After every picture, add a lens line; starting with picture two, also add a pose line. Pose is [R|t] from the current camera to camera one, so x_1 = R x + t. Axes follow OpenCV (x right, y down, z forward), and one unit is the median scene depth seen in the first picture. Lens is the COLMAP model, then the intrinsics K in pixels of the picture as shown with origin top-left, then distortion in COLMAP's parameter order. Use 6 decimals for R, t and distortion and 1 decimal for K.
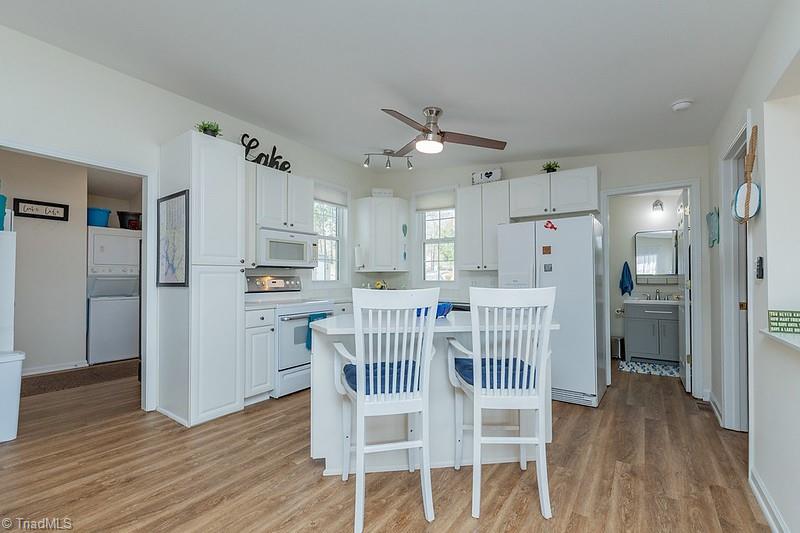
lens RADIAL K [[354.6, 0, 401.6], [0, 354.6, 270.6], [0, 0, 1]] dist [-0.002940, 0.000062]
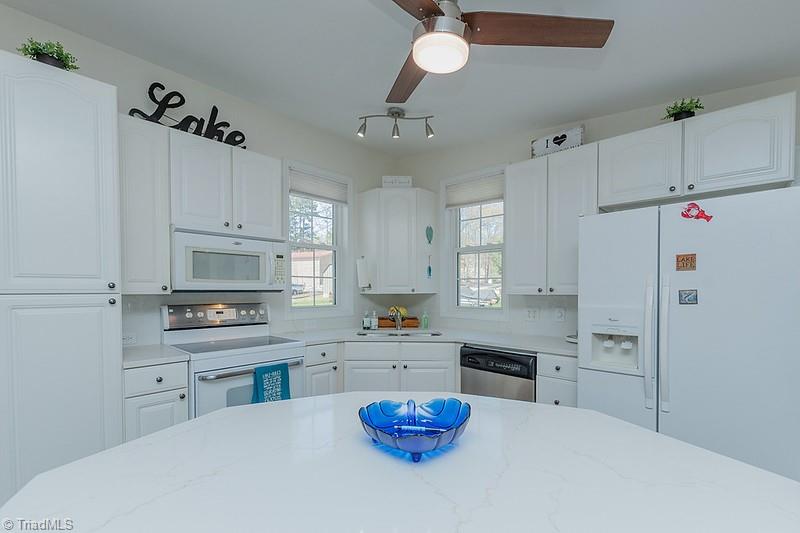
lens RADIAL K [[354.6, 0, 388.8], [0, 354.6, 292.6], [0, 0, 1]] dist [-0.002940, 0.000062]
pose [[0.984066, 0.007695, -0.177637, 0.071036], [-0.002991, 0.999638, 0.026735, -0.022804], [0.177778, -0.025778, 0.983733, 0.367598]]
